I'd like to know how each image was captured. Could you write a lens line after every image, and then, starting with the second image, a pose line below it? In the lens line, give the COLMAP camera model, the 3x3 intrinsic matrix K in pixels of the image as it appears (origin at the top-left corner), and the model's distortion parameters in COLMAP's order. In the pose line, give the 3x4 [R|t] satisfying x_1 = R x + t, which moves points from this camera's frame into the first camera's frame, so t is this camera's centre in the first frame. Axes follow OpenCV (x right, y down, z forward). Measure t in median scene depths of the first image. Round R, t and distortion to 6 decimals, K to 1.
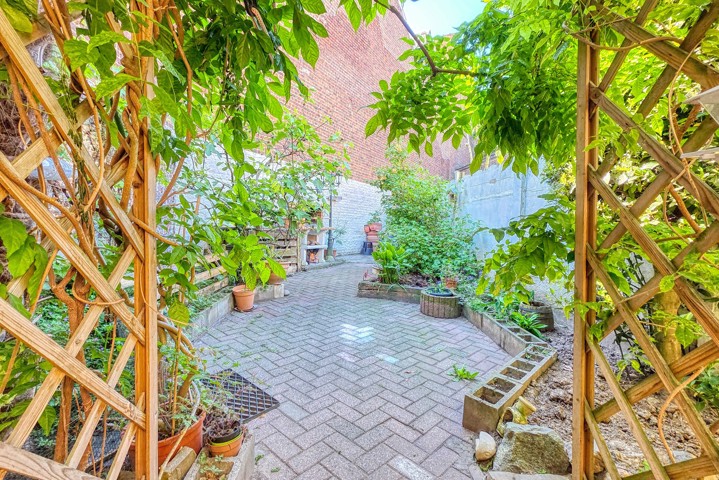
lens RADIAL K [[339.9, 0, 355.7], [0, 339.9, 260.3], [0, 0, 1]] dist [0.003669, 0.000587]
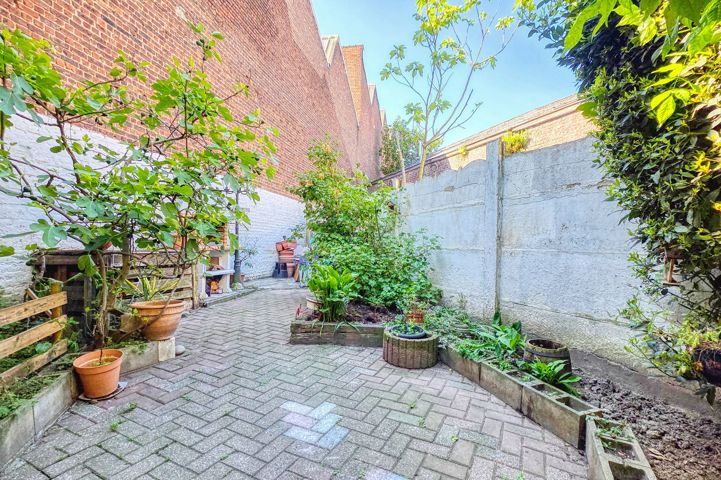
lens RADIAL K [[340.8, 0, 356.7], [0, 340.8, 260.4], [0, 0, 1]] dist [0.003669, 0.000587]
pose [[0.956047, -0.031218, 0.291547, -0.063709], [0.045252, 0.998113, -0.041517, -0.031213], [-0.289700, 0.052885, 0.955655, 0.264060]]
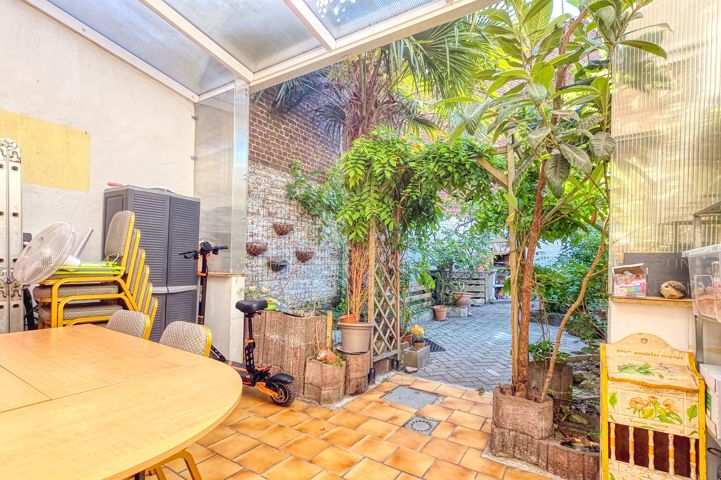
lens RADIAL K [[340.8, 0, 356.7], [0, 340.8, 260.4], [0, 0, 1]] dist [0.003669, 0.000587]
pose [[0.811481, -0.038678, -0.583097, 0.262645], [-0.039026, 0.991993, -0.120113, 0.060272], [0.583074, 0.120226, 0.803474, -0.490926]]
